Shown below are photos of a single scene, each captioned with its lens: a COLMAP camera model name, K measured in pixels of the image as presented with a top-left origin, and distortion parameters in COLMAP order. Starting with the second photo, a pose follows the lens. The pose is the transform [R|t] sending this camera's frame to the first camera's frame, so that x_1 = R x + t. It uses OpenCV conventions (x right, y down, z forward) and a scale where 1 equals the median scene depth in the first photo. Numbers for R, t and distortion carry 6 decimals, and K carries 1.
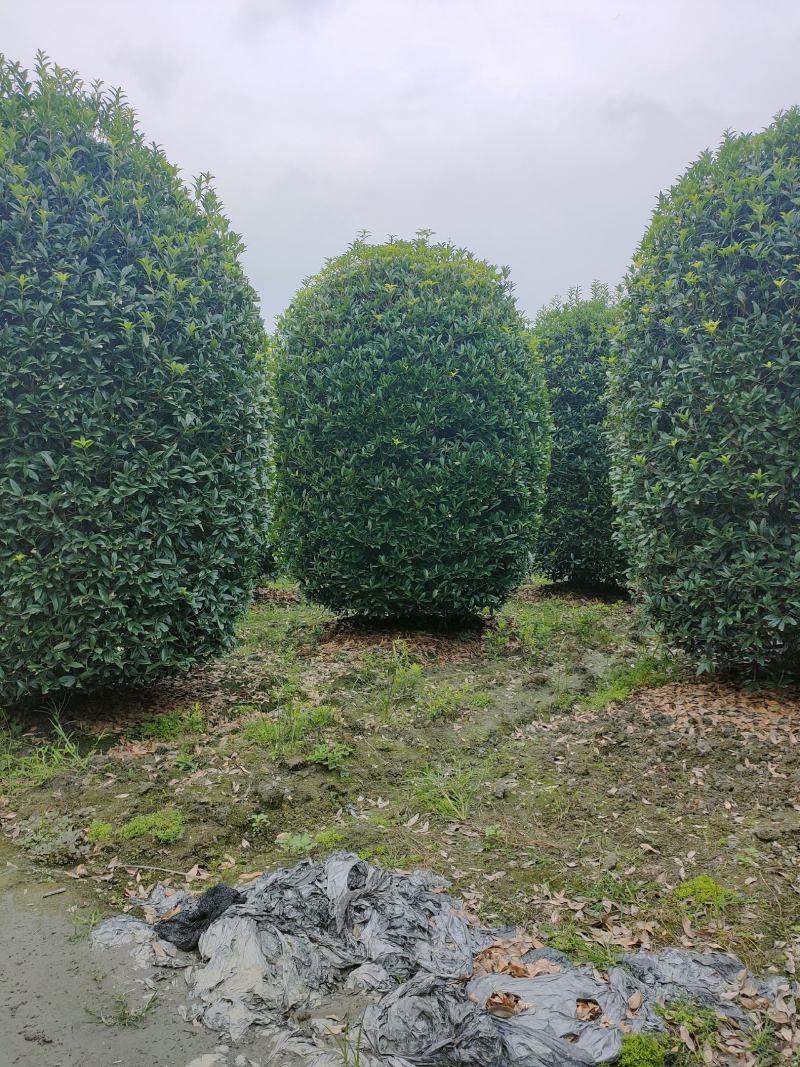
lens RADIAL K [[787.1, 0, 399.9], [0, 787.1, 540.2], [0, 0, 1]] dist [0.033559, -0.027542]
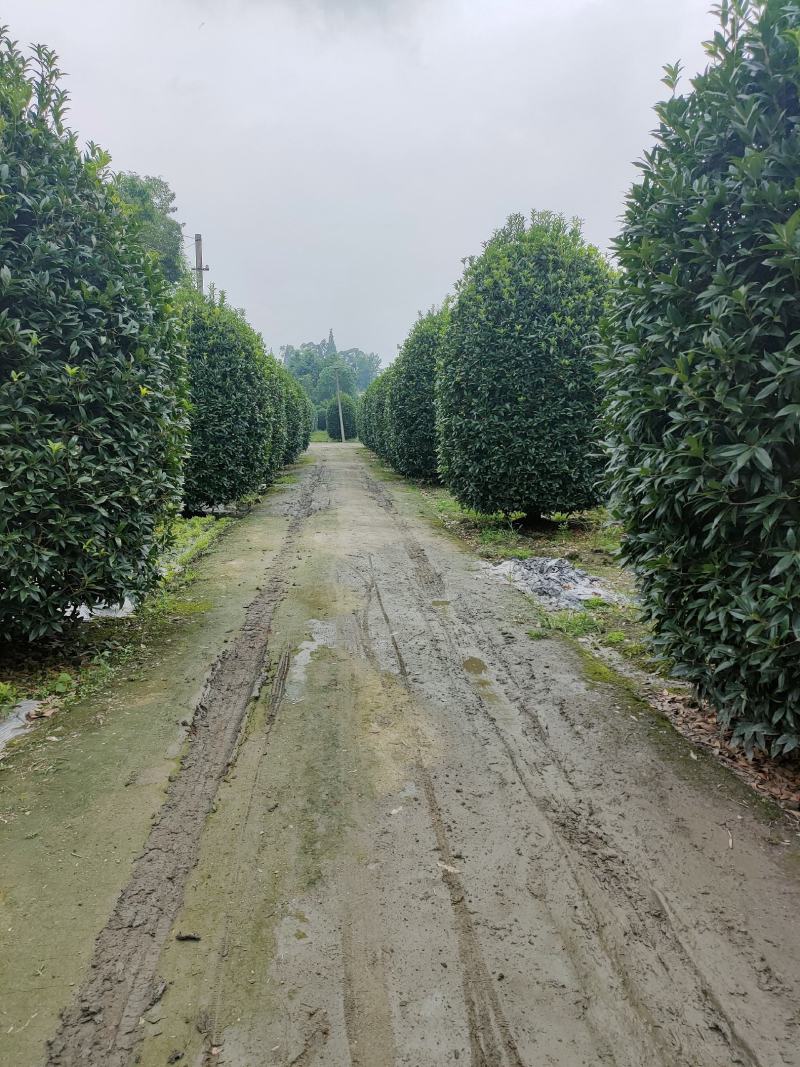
lens RADIAL K [[787.1, 0, 404.3], [0, 787.1, 536.8], [0, 0, 1]] dist [0.033559, -0.027542]
pose [[0.731078, 0.099936, -0.674936, 0.915754], [-0.048786, 0.994340, 0.094385, 0.074592], [0.680548, -0.036076, 0.731815, -0.905307]]
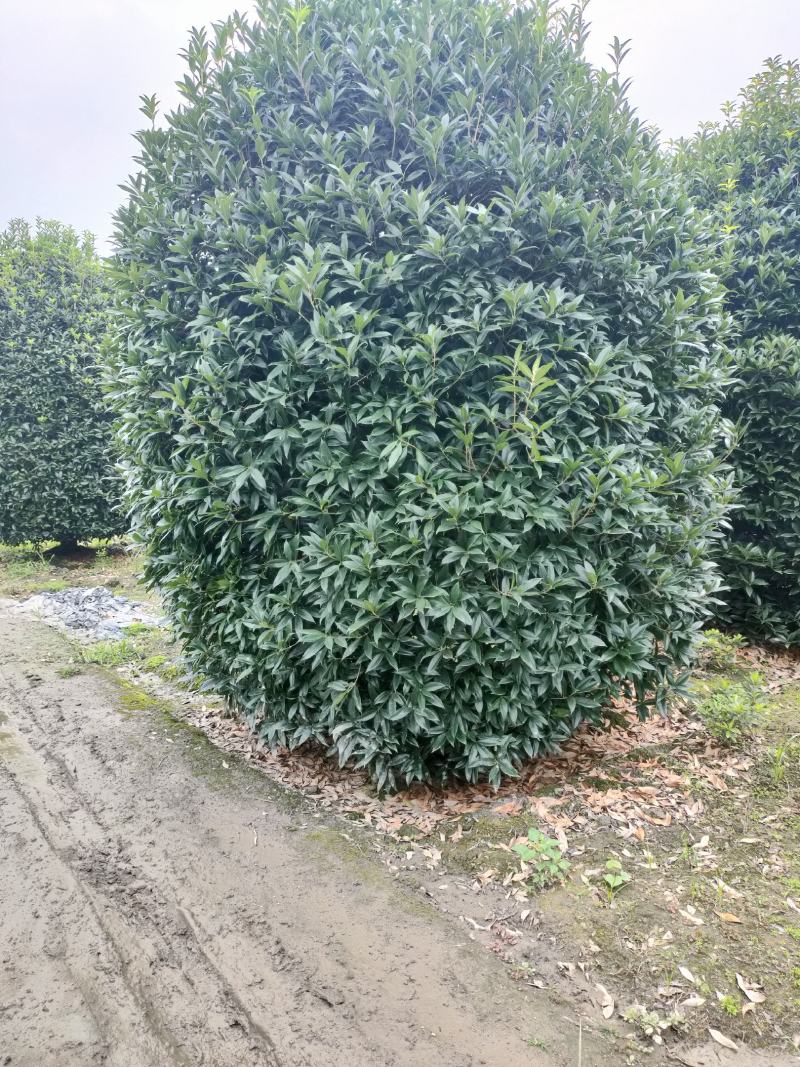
lens RADIAL K [[787.1, 0, 407.6], [0, 787.1, 538.4], [0, 0, 1]] dist [0.033559, -0.027542]
pose [[0.981206, 0.019365, -0.191989, 0.953942], [-0.009048, 0.998474, 0.054470, 0.071481], [0.192751, -0.051709, 0.979884, -0.891604]]
